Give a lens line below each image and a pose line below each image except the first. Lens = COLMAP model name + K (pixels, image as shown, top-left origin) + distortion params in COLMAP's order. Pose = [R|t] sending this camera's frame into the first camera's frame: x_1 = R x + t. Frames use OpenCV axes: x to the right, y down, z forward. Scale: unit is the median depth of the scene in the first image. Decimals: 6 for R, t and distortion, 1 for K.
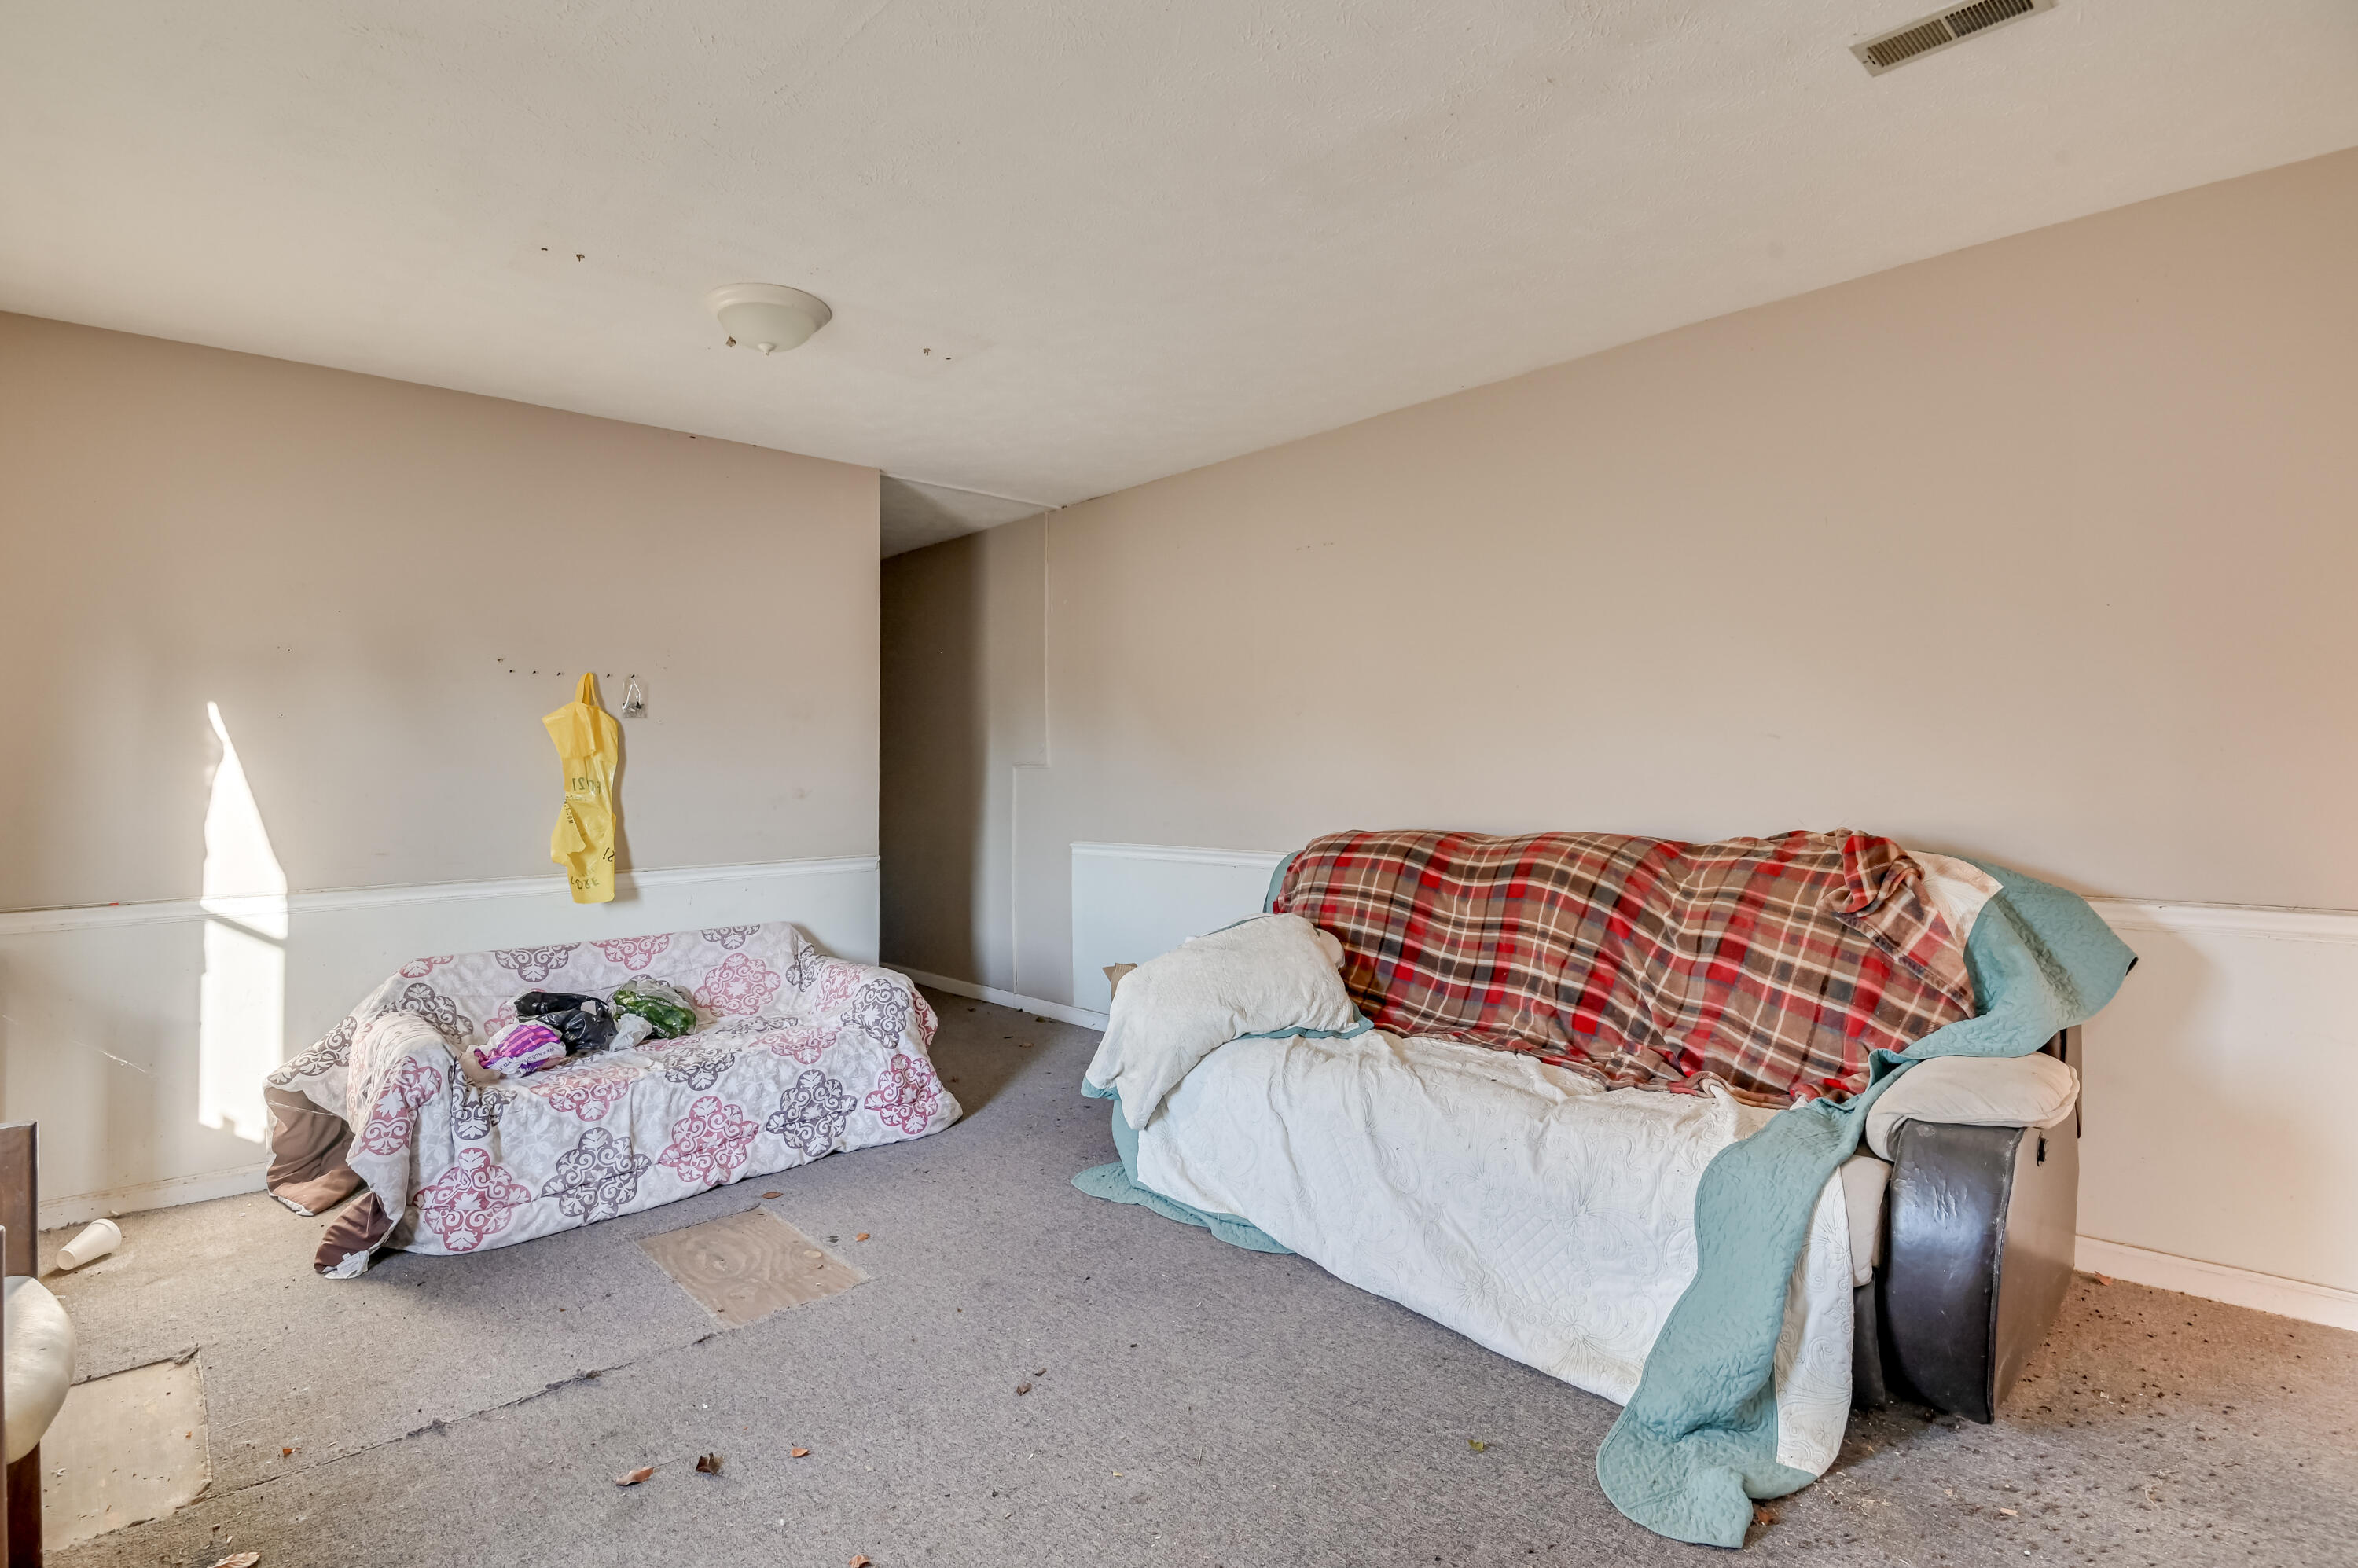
lens RADIAL K [[1084.3, 0, 1178.3], [0, 1084.3, 726.1], [0, 0, 1]] dist [0.001963, -0.016922]
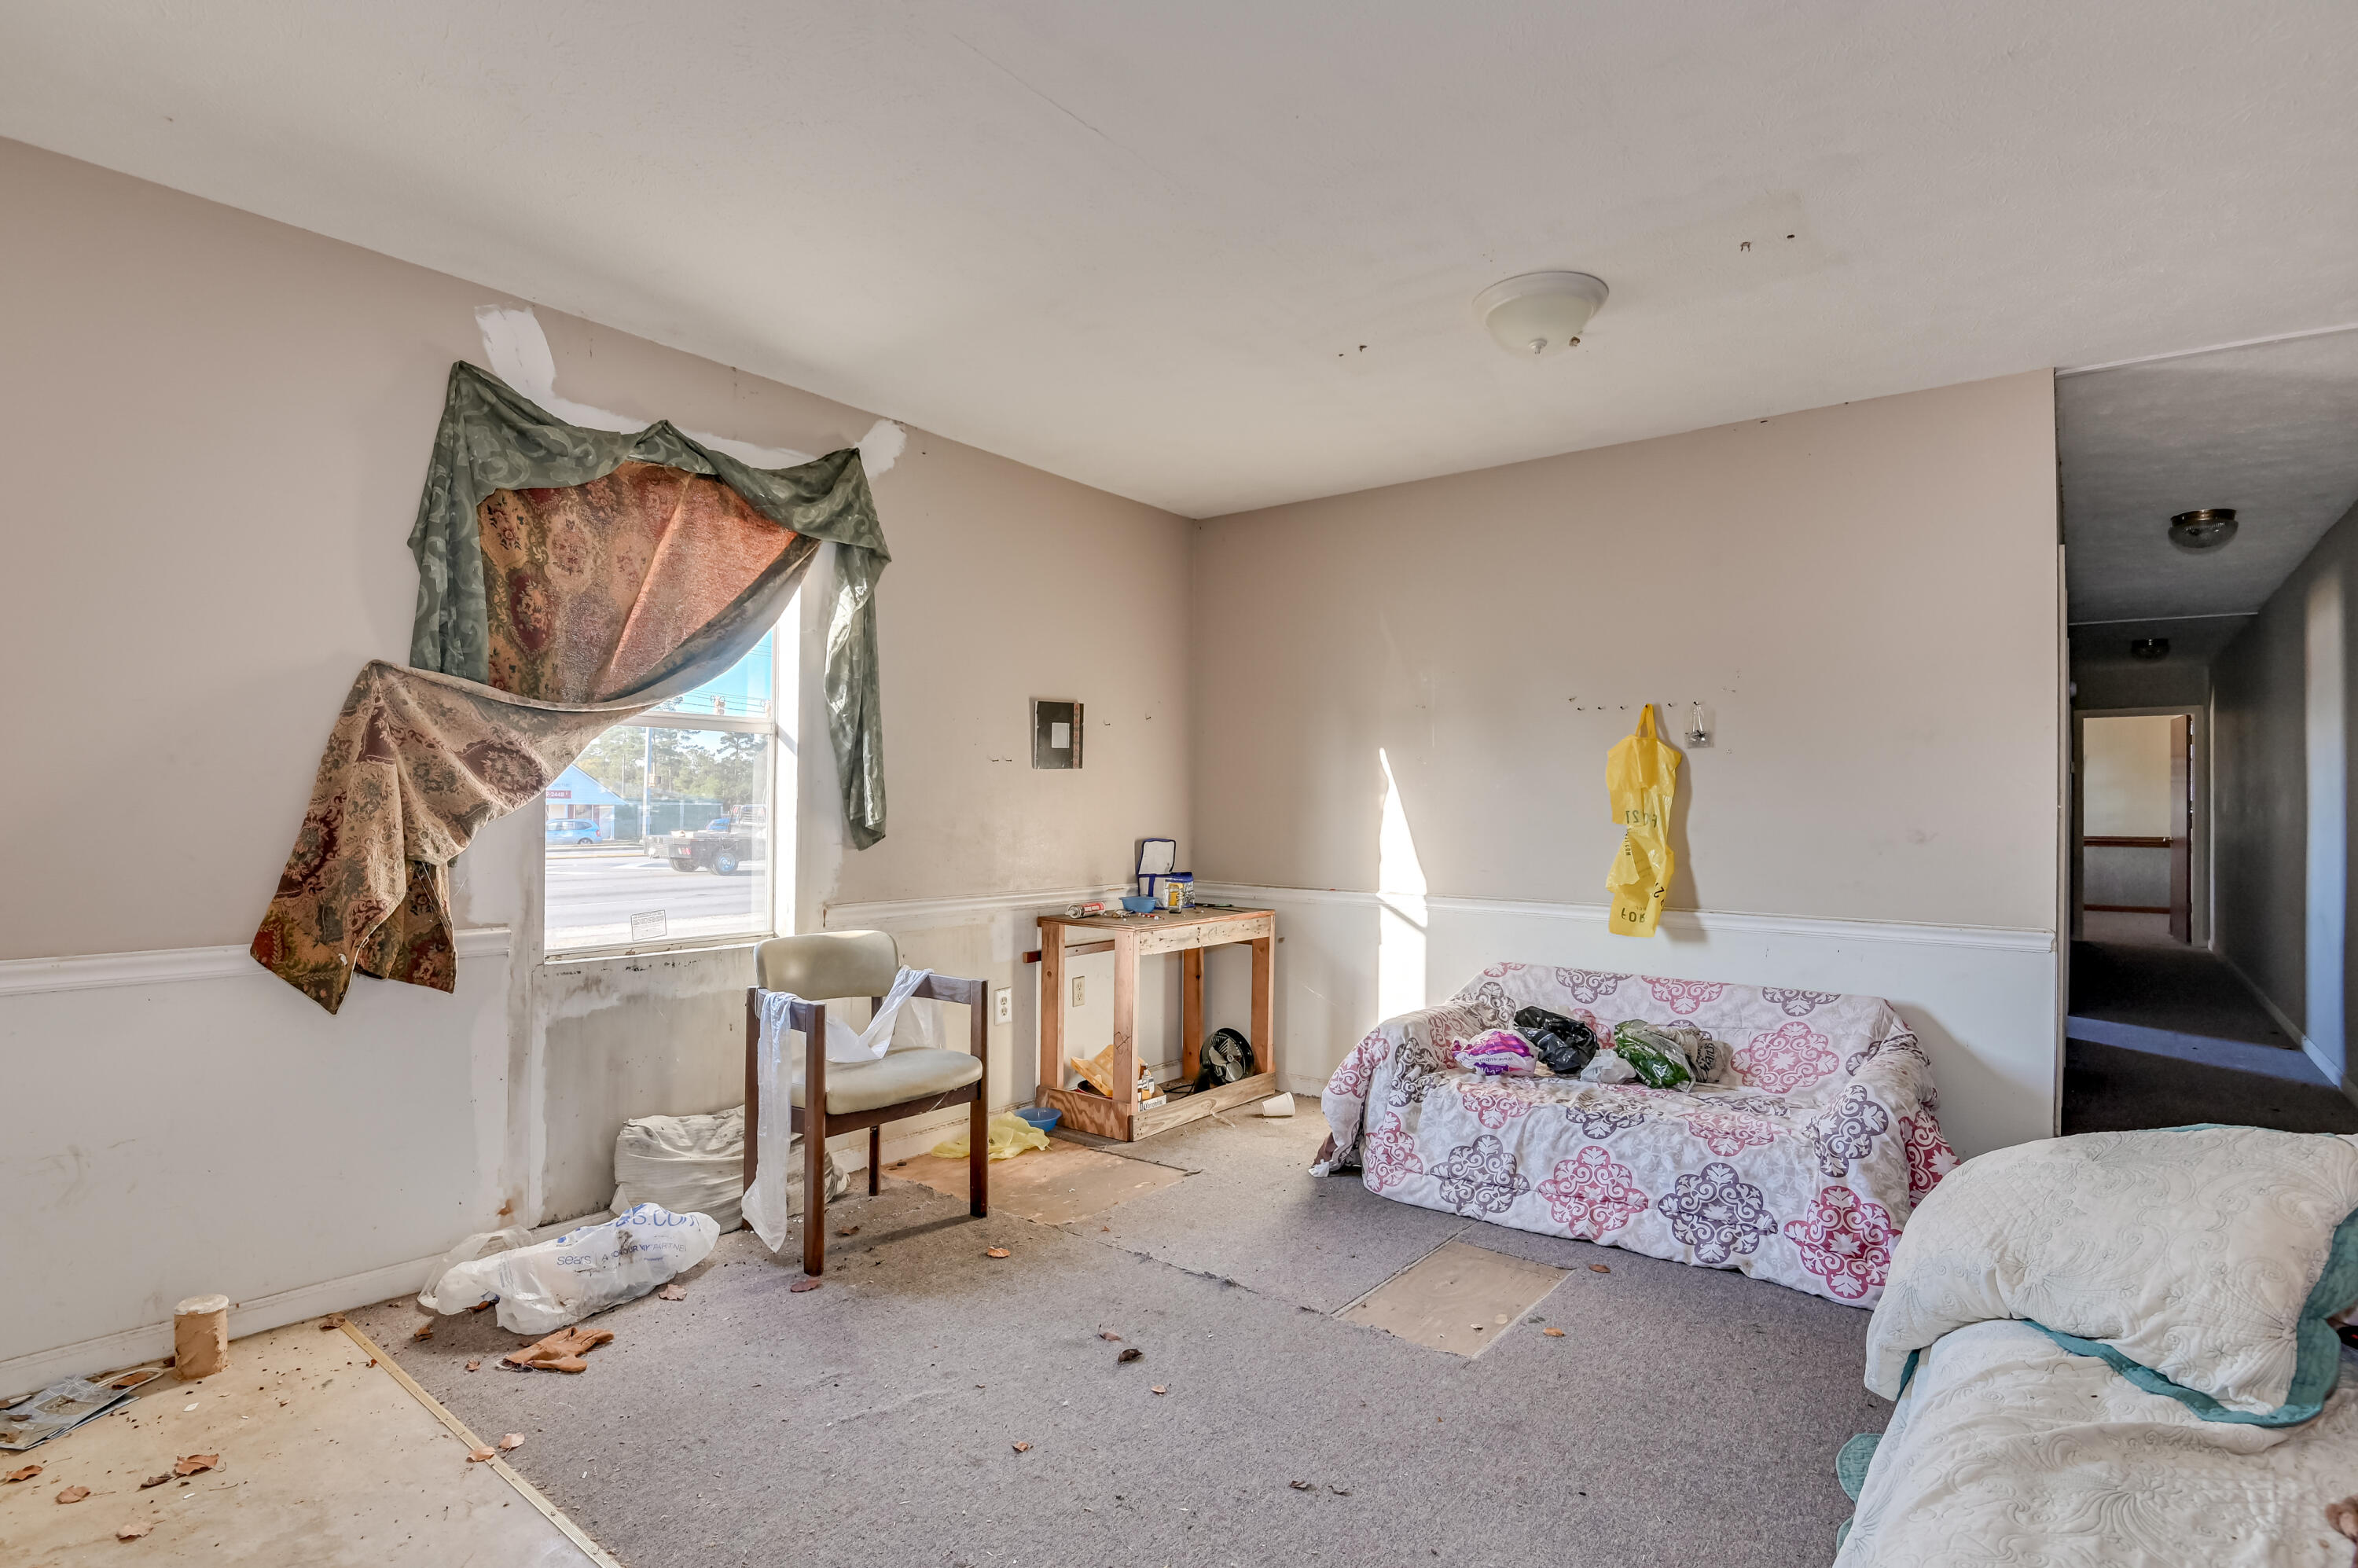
lens RADIAL K [[1145.9, 0, 1166.8], [0, 1145.9, 813.4], [0, 0, 1]] dist [0.002498, -0.027555]
pose [[0.174633, 0.020382, -0.984423, 0.475460], [0.027994, 0.999279, 0.025655, 0.013498], [0.984236, -0.032038, 0.173936, 0.457664]]
